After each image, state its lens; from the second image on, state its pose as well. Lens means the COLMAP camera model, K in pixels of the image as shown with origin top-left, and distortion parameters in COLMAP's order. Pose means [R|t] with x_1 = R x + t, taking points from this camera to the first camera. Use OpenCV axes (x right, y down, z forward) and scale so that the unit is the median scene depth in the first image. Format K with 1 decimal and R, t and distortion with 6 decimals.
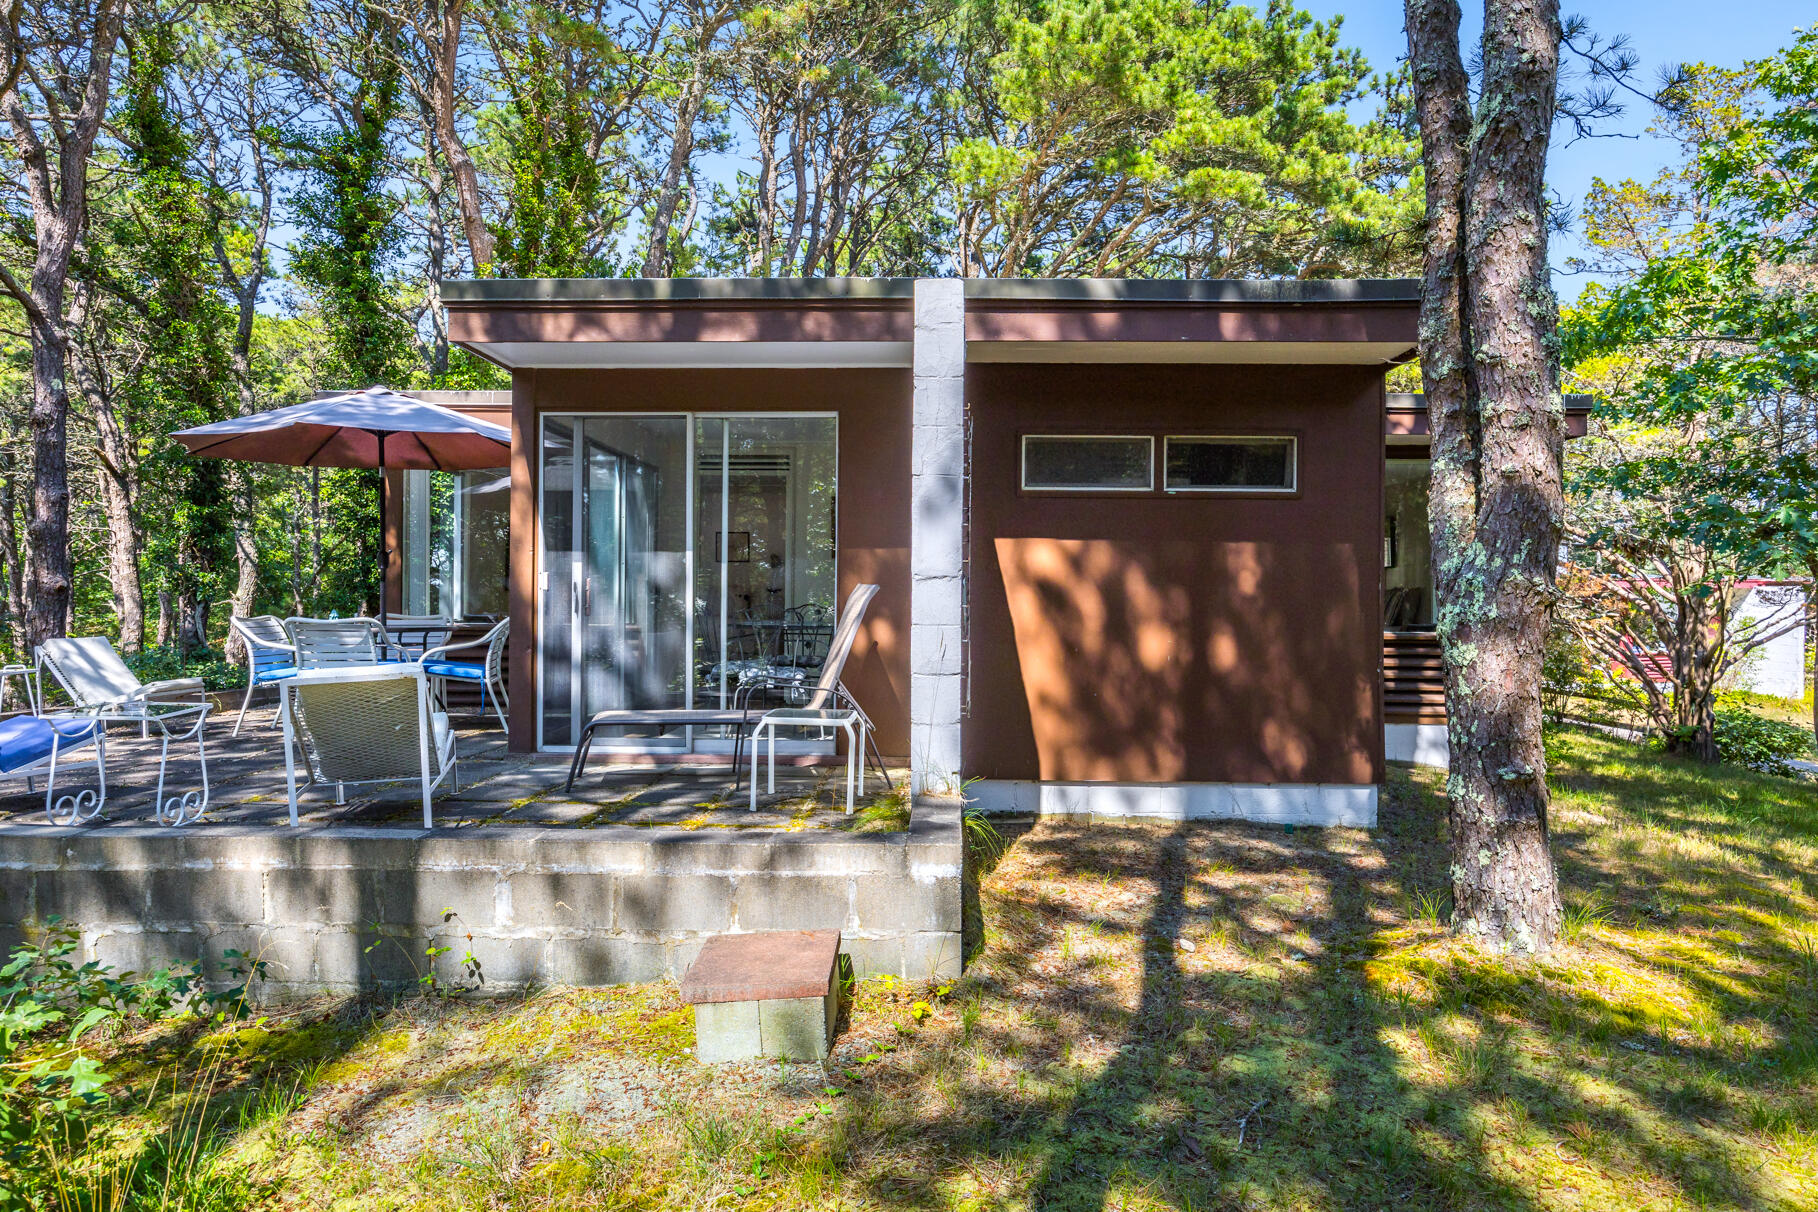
lens RADIAL K [[1123.0, 0, 906.4], [0, 1123.0, 603.7], [0, 0, 1]] dist [-0.014501, 0.004044]
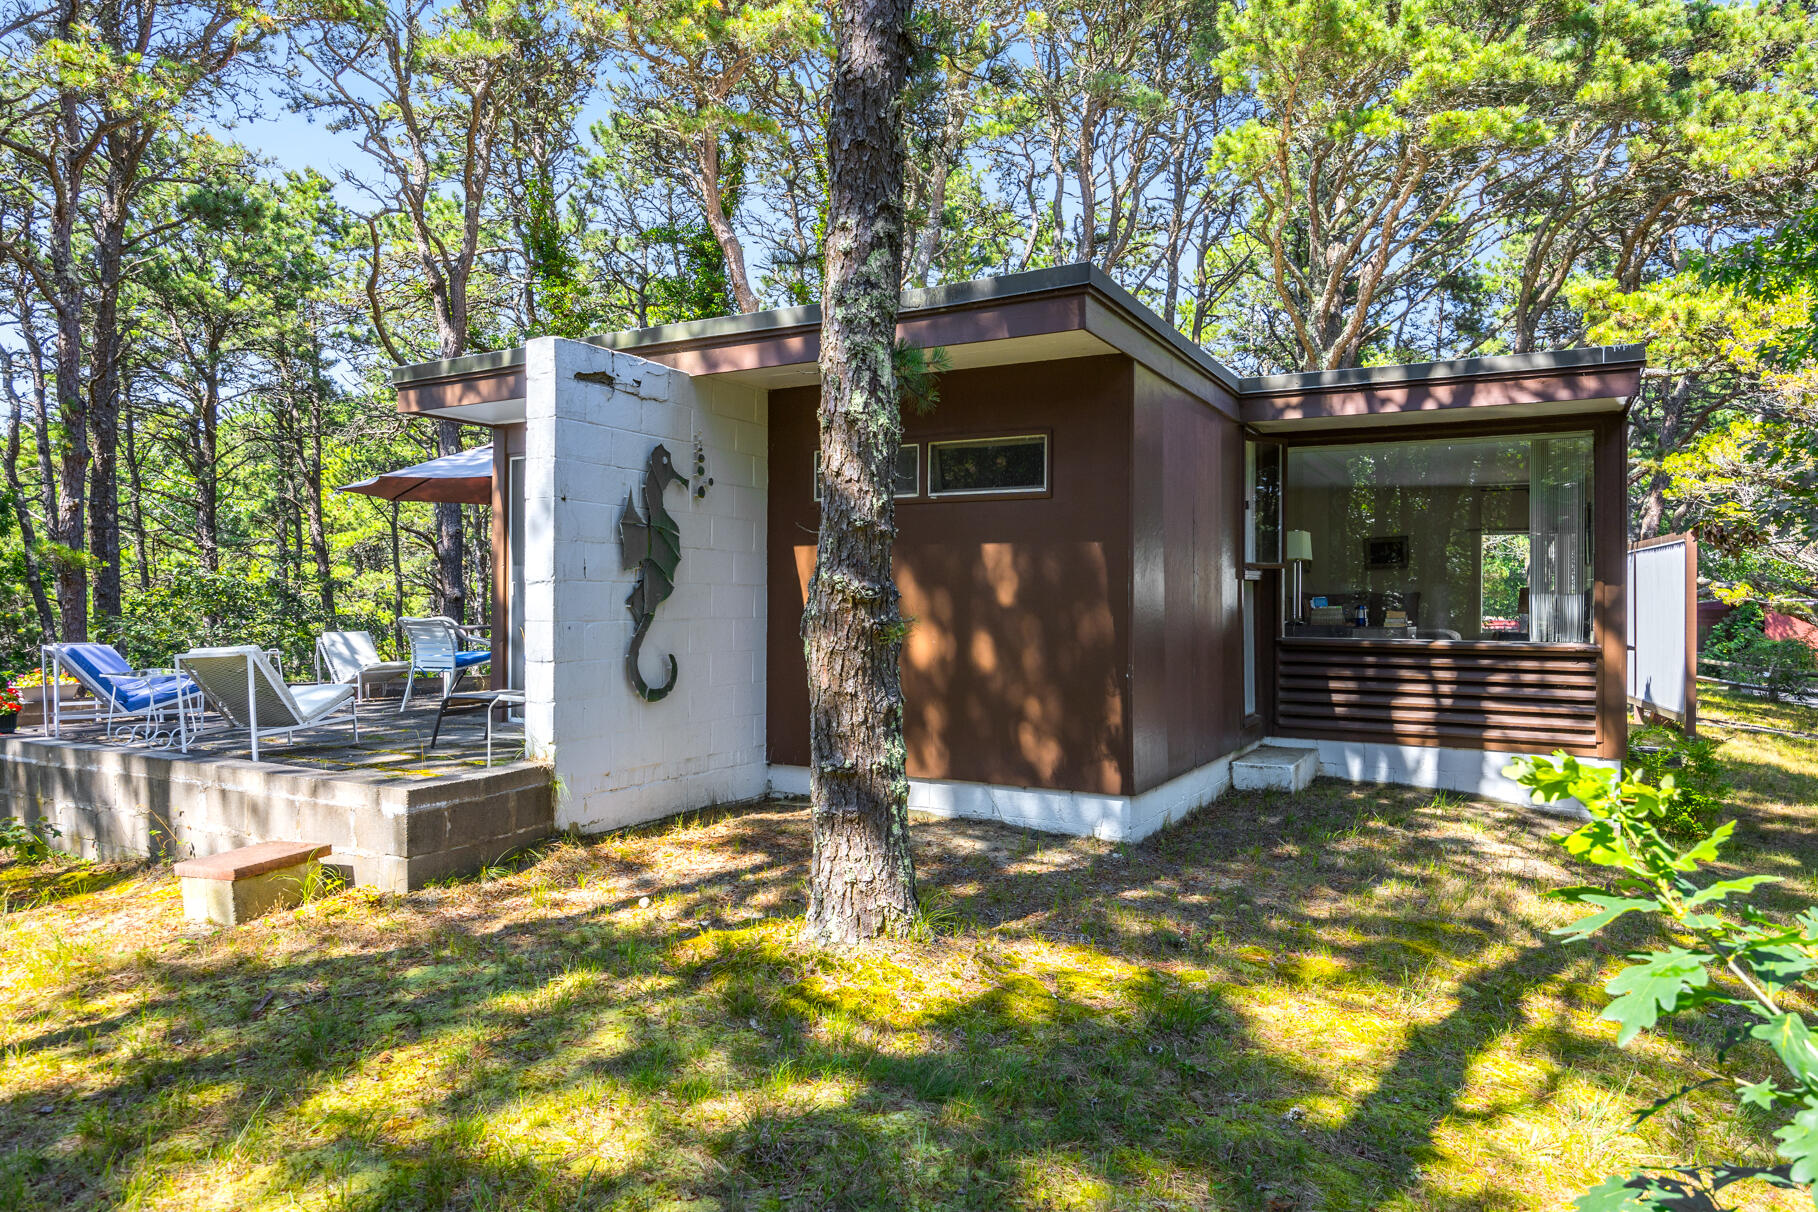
lens RADIAL K [[1123.0, 0, 902.9], [0, 1123.0, 604.1], [0, 0, 1]] dist [-0.014501, 0.004044]
pose [[0.887596, -0.002330, -0.460616, 0.687424], [-0.001438, 0.999968, -0.007830, 0.007133], [0.460620, 0.007612, 0.887565, 0.073746]]
